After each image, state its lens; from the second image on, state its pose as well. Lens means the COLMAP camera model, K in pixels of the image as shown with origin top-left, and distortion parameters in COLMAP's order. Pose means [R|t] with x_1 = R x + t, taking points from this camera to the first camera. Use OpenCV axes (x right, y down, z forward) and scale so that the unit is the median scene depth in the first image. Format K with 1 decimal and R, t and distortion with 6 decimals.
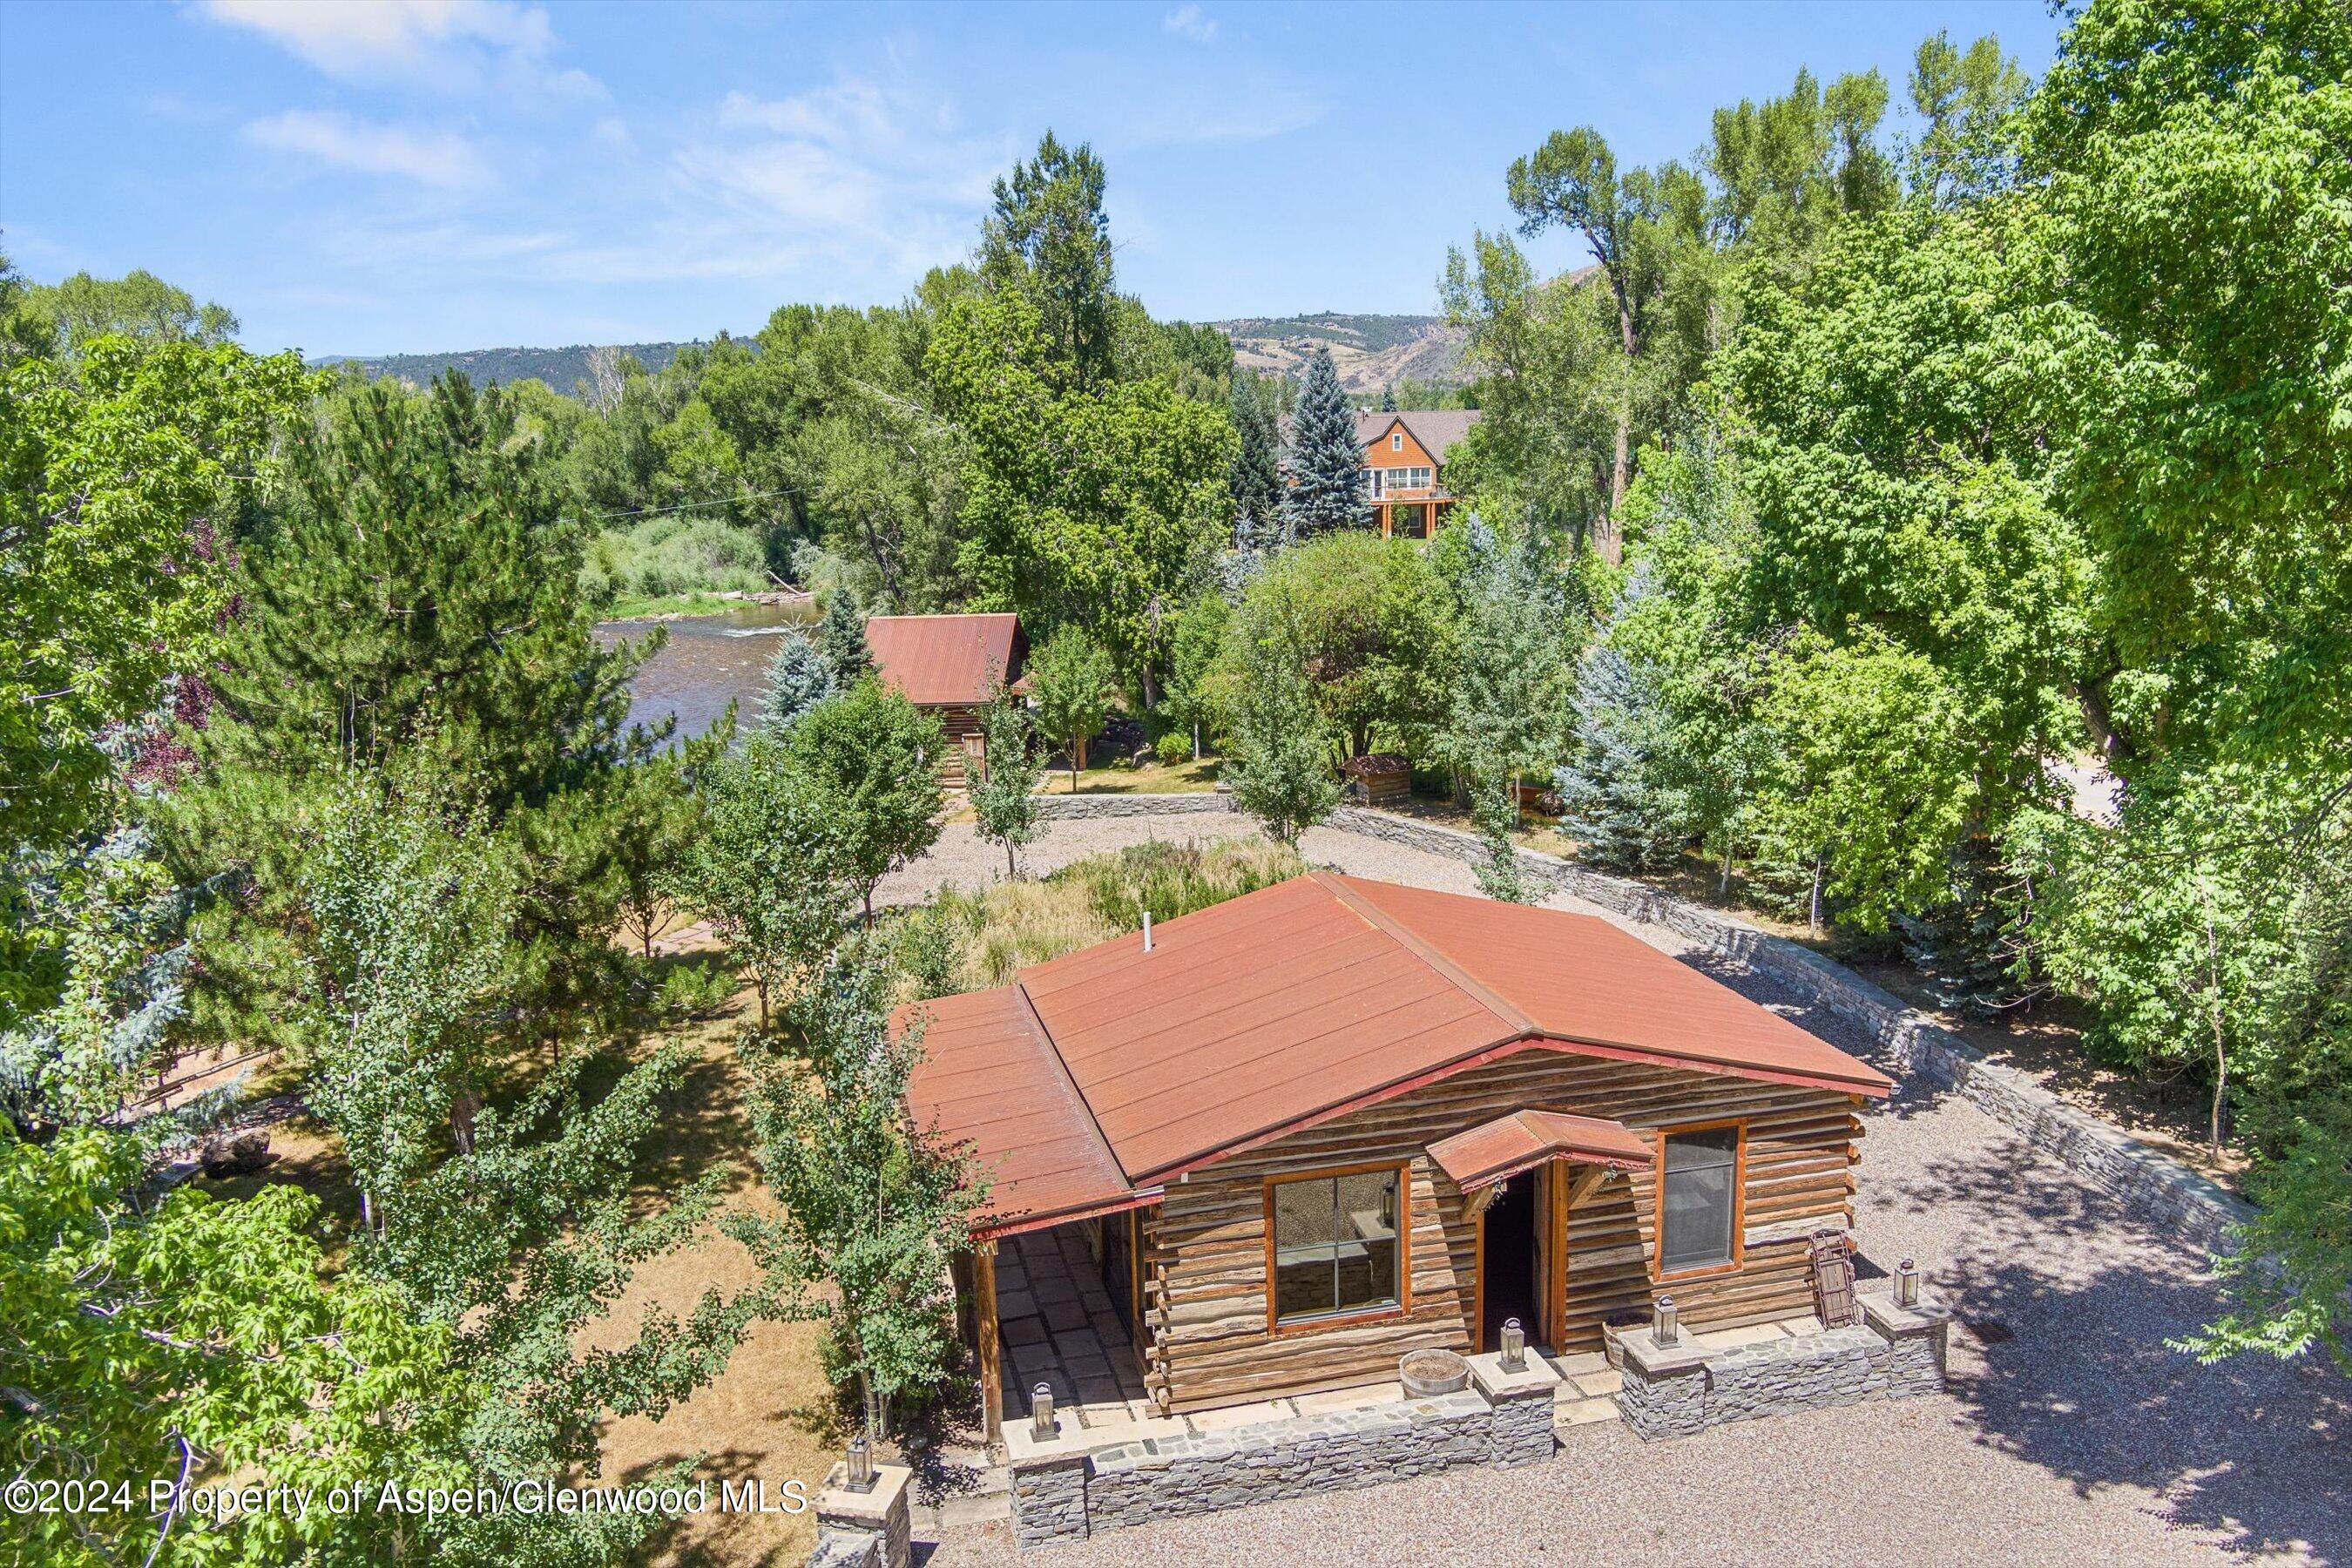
lens RADIAL K [[1887.2, 0, 1176.0], [0, 1887.2, 784.0], [0, 0, 1]] dist [-0.058402, 0.018533]
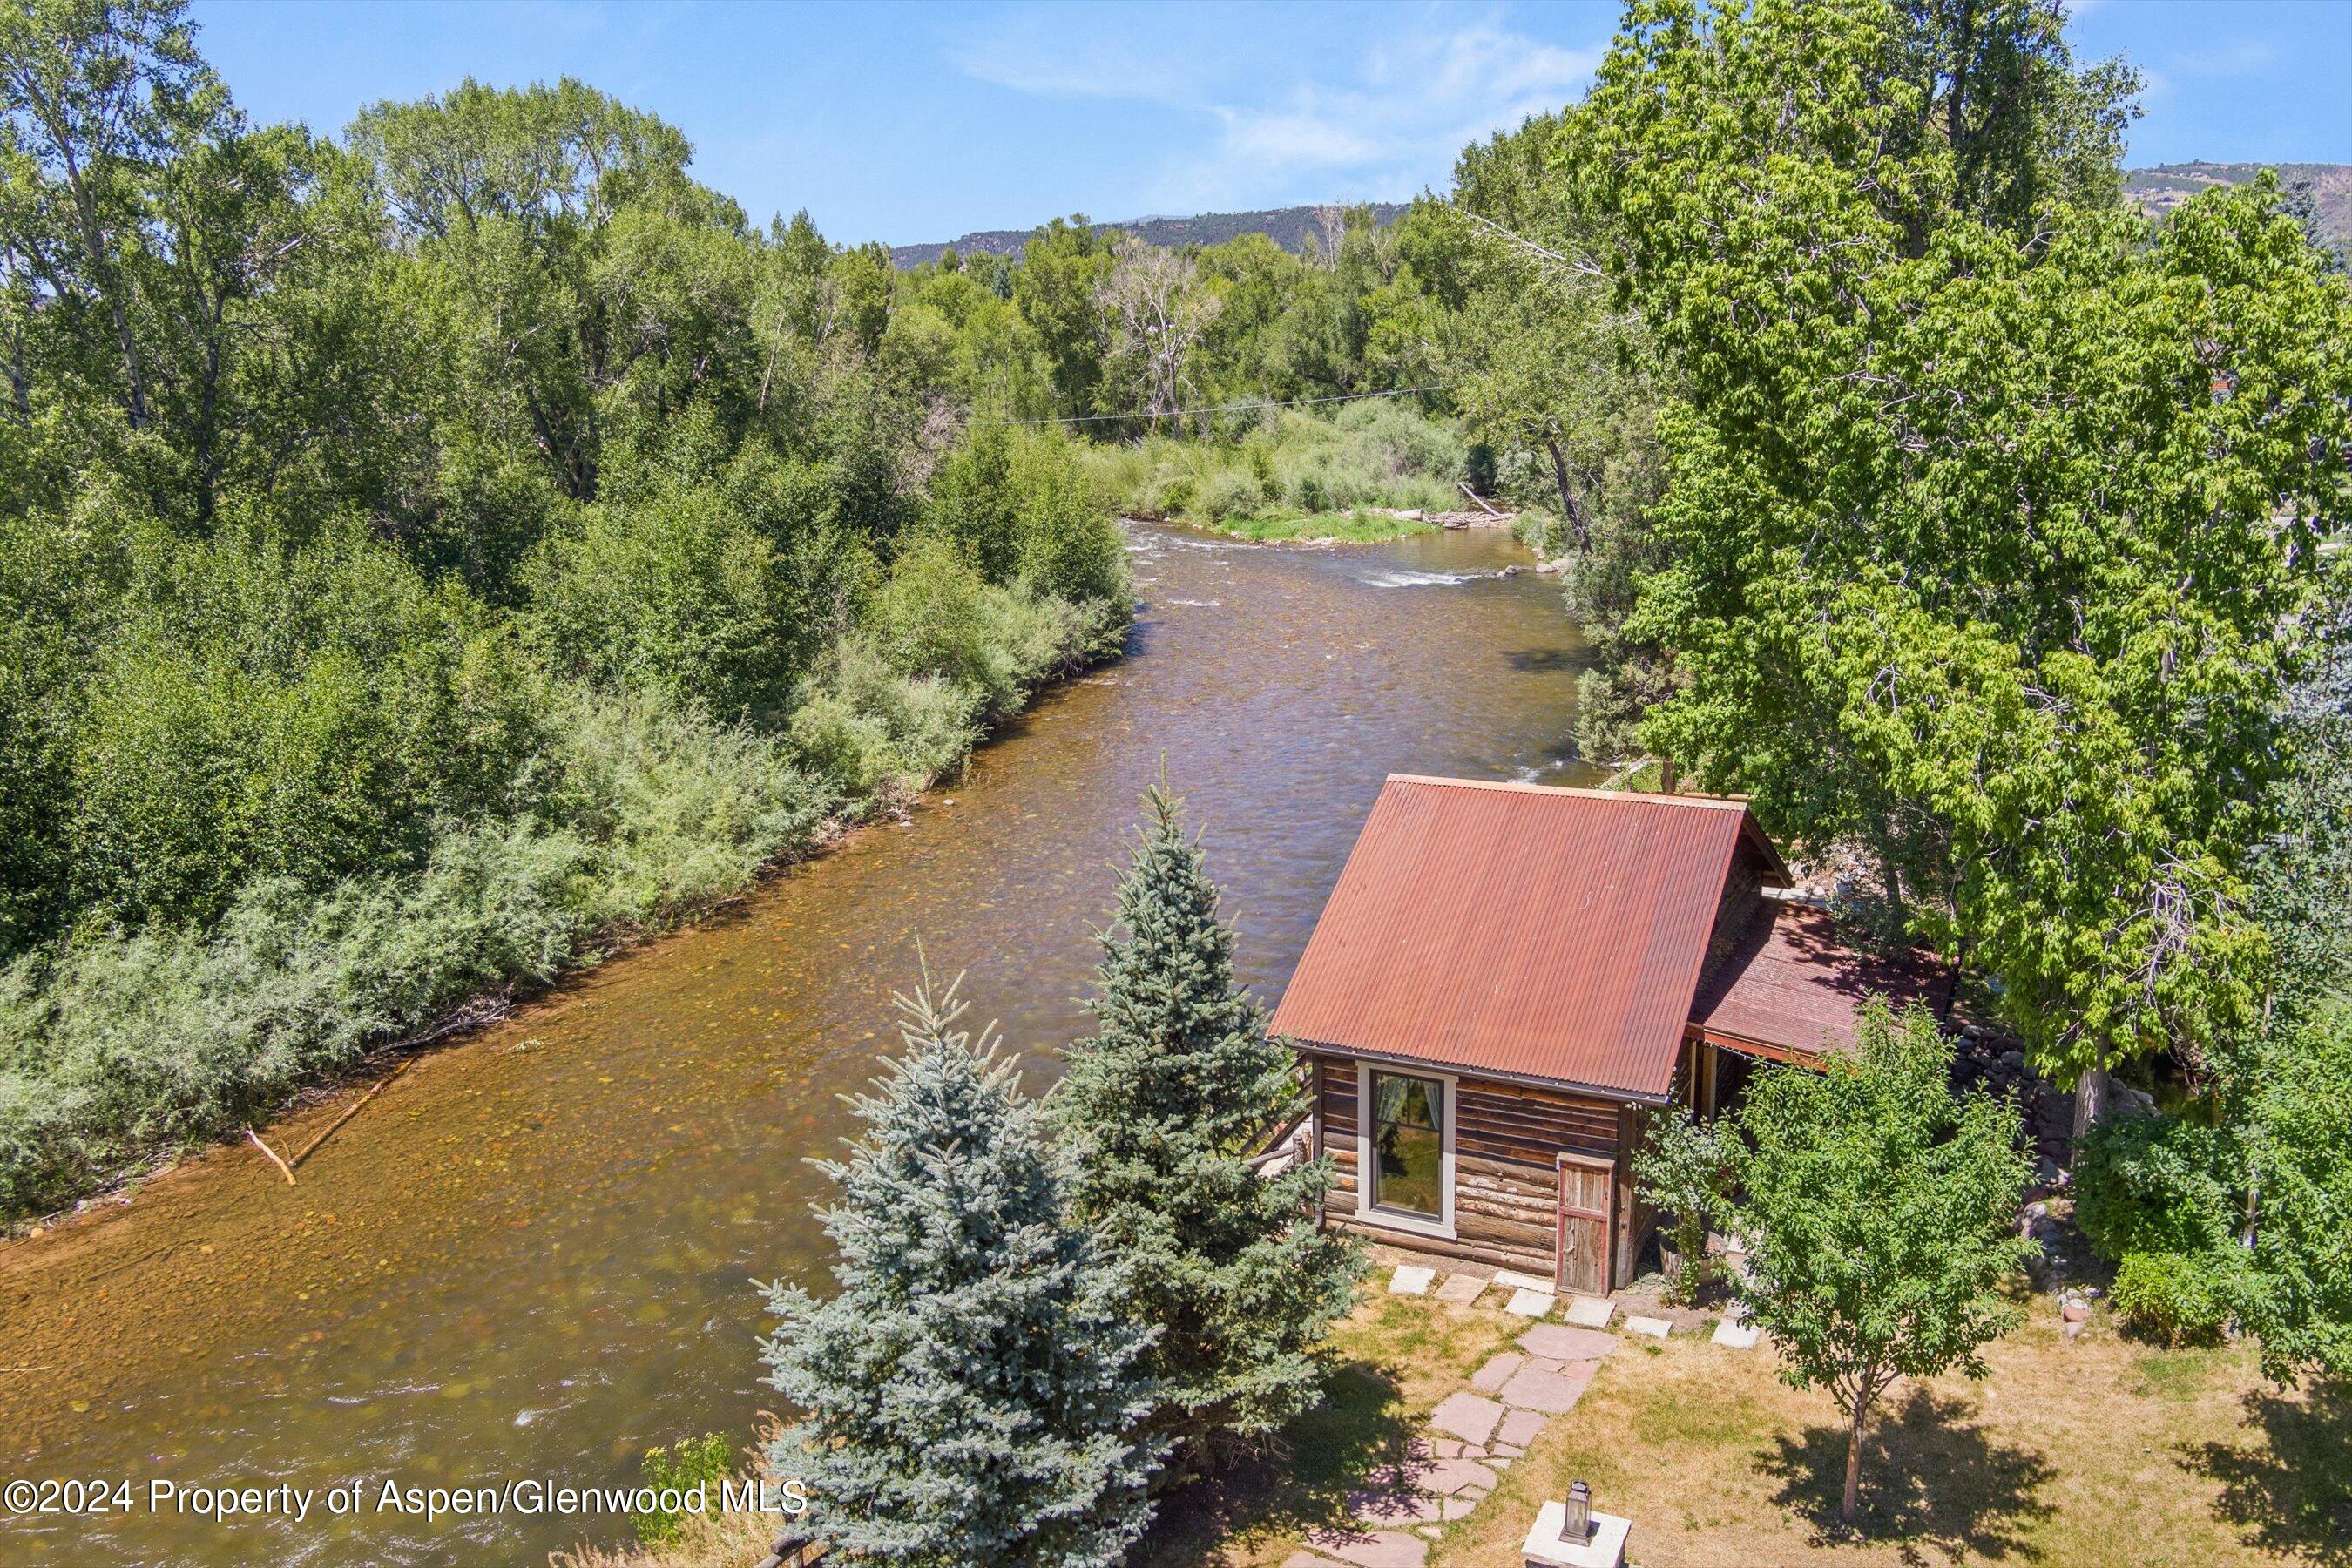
lens RADIAL K [[2088.2, 0, 1181.3], [0, 2088.2, 842.2], [0, 0, 1]] dist [-0.007276, -0.000773]
pose [[0.932775, 0.097488, -0.347026, -0.044474], [-0.072724, 0.993833, 0.083714, -0.116545], [0.353047, -0.052849, 0.934112, 0.578507]]
